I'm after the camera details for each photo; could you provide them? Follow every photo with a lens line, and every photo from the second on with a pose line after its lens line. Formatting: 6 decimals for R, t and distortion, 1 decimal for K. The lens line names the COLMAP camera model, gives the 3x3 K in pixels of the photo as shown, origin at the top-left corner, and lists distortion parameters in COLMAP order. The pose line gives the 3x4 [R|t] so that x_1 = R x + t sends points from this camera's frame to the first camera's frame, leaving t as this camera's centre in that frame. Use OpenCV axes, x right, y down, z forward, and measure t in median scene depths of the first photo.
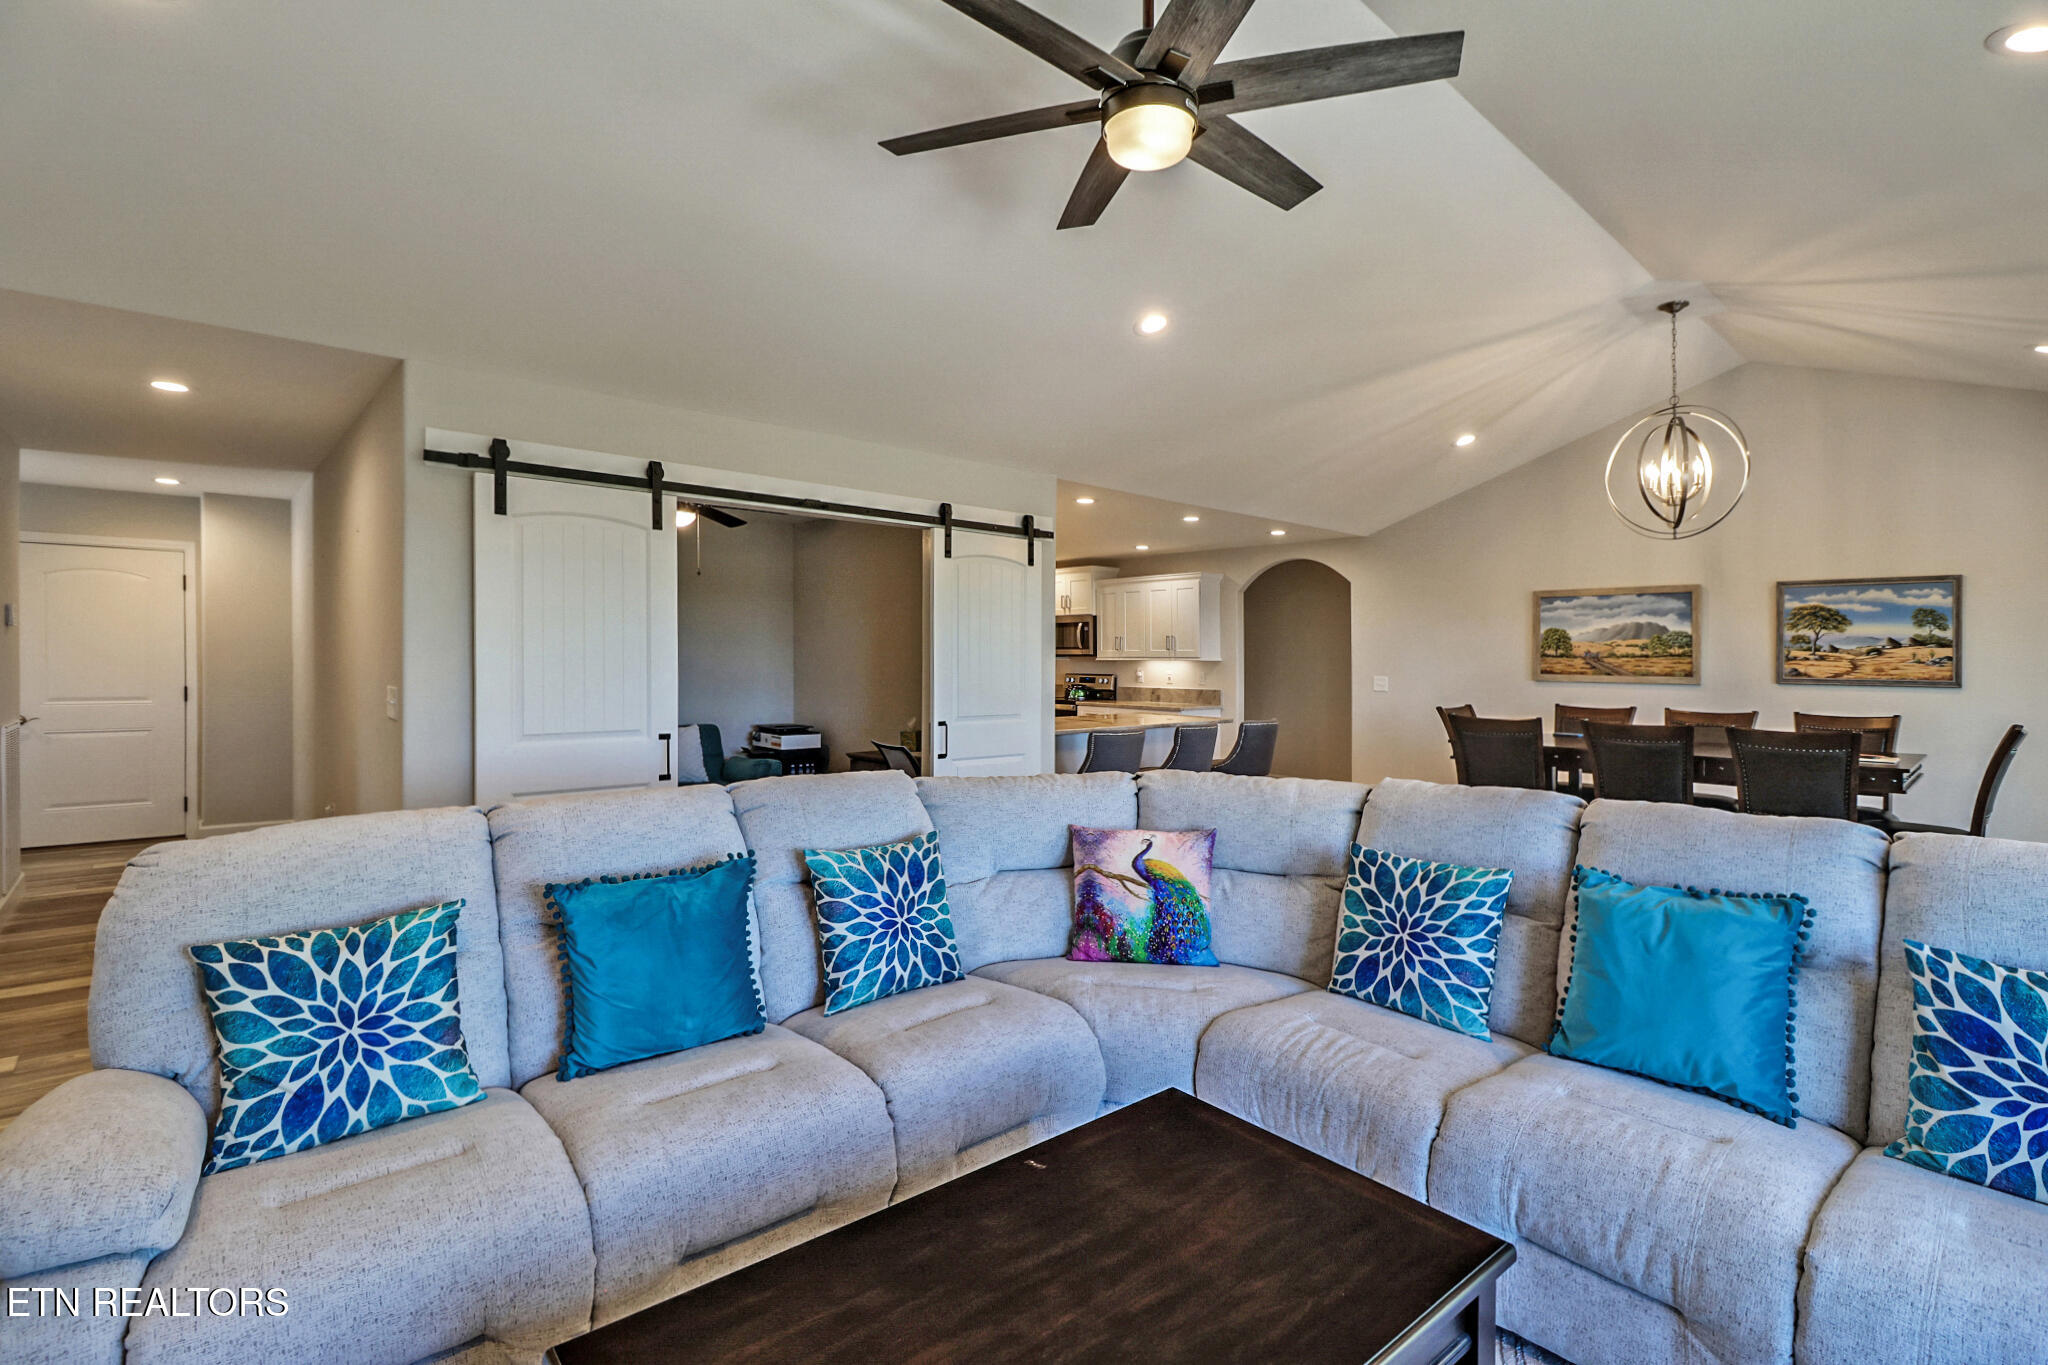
lens RADIAL K [[938.1, 0, 1022.1], [0, 938.1, 673.2], [0, 0, 1]] dist [-0.026947, -0.002256]
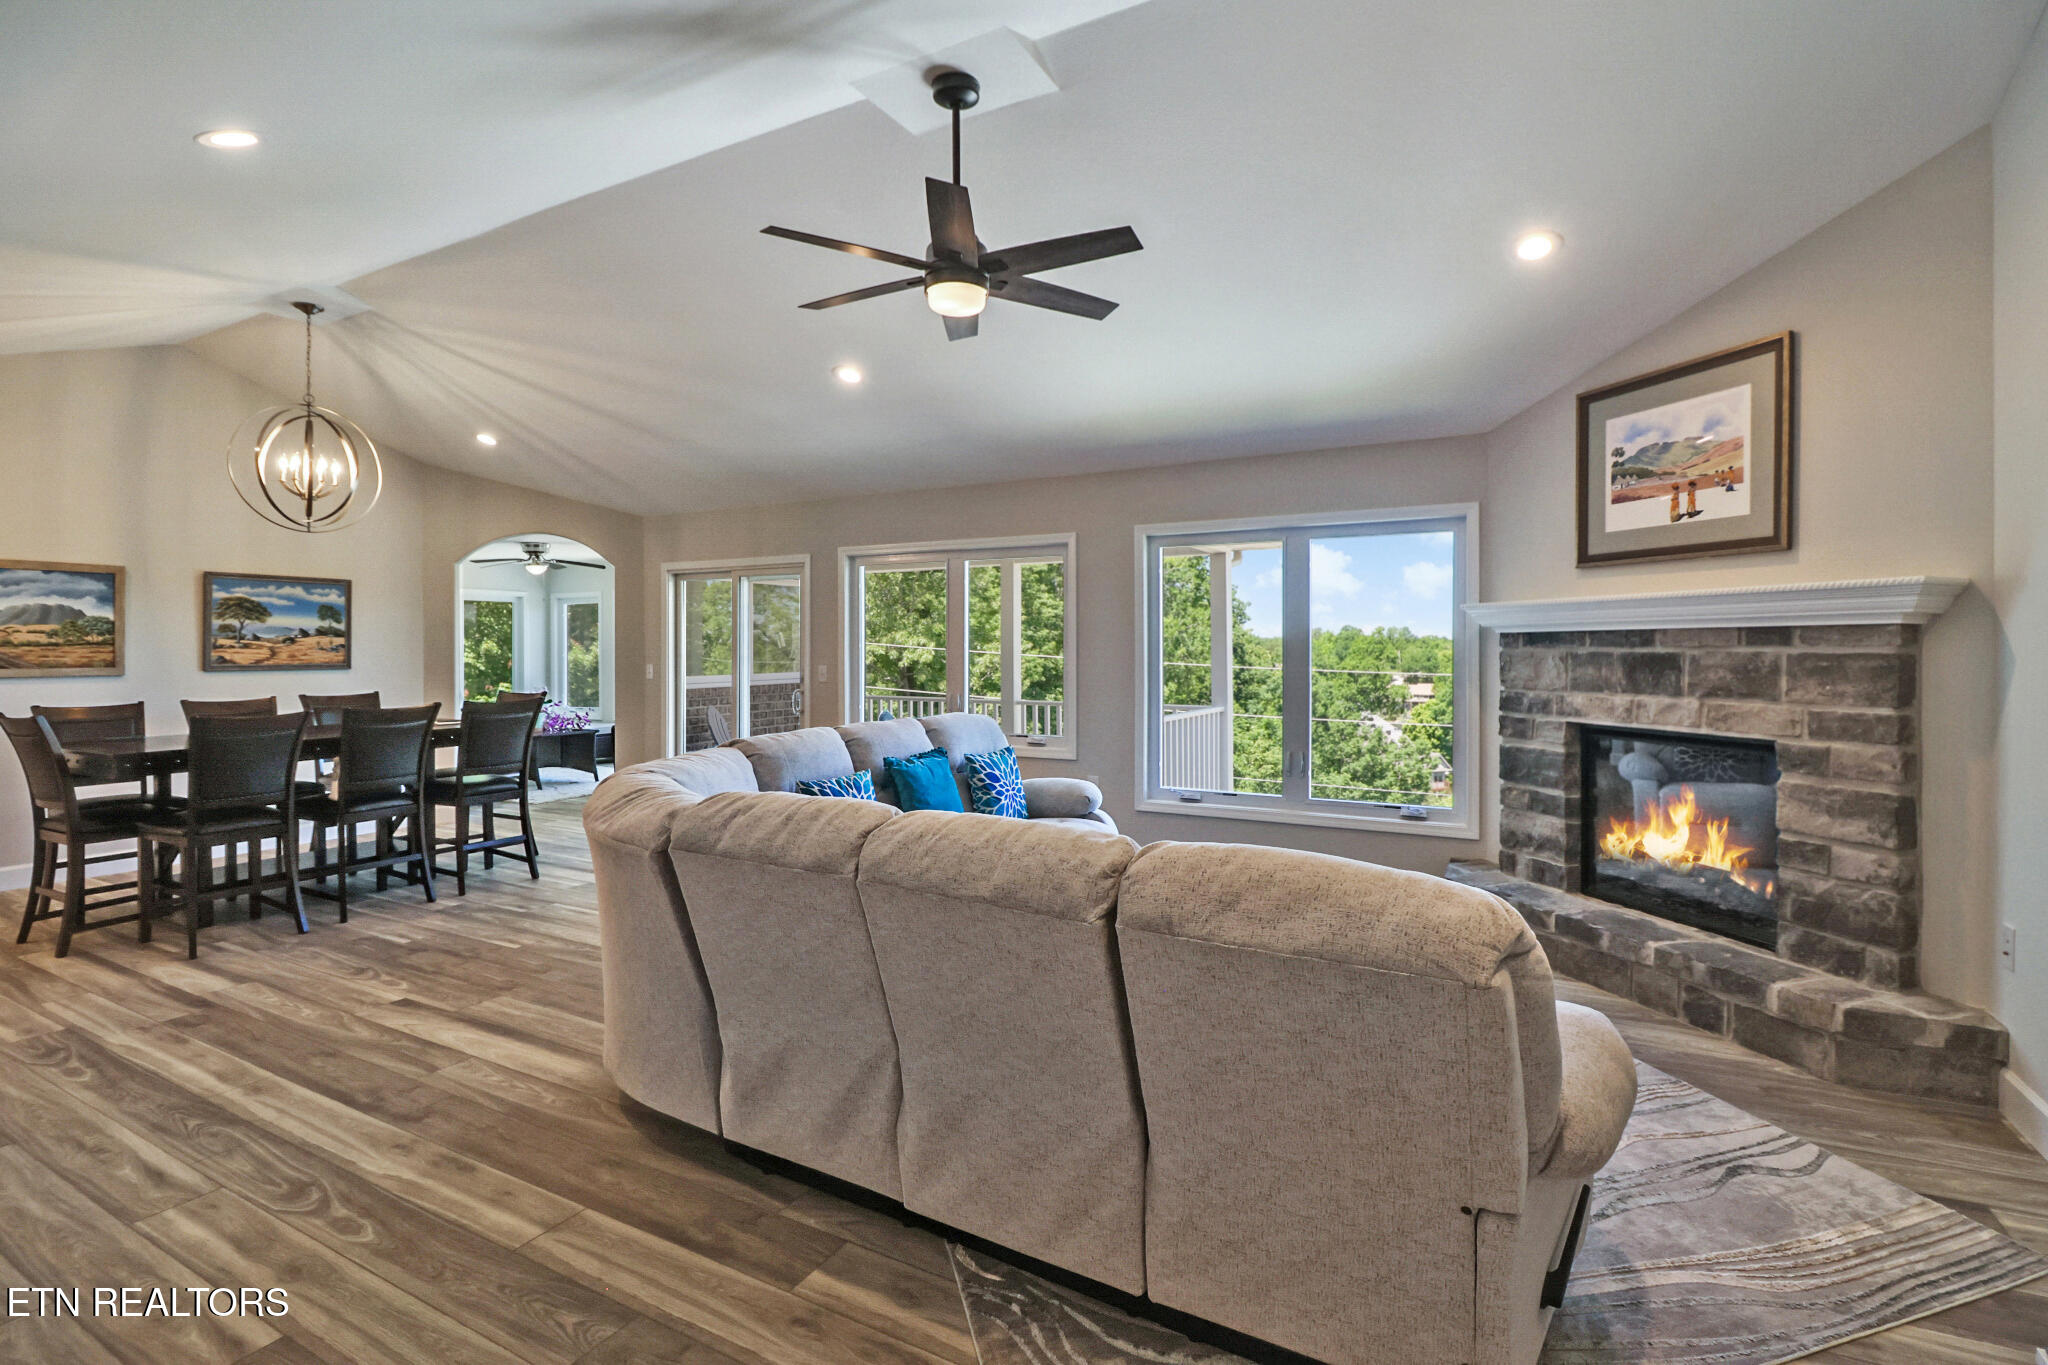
lens RADIAL K [[938.1, 0, 1026.5], [0, 938.1, 671.0], [0, 0, 1]] dist [-0.026947, -0.002256]
pose [[-0.357864, -0.028049, 0.933352, -0.465691], [0.014994, 0.999247, 0.035778, -0.011683], [-0.933653, 0.026798, -0.357174, 0.519656]]
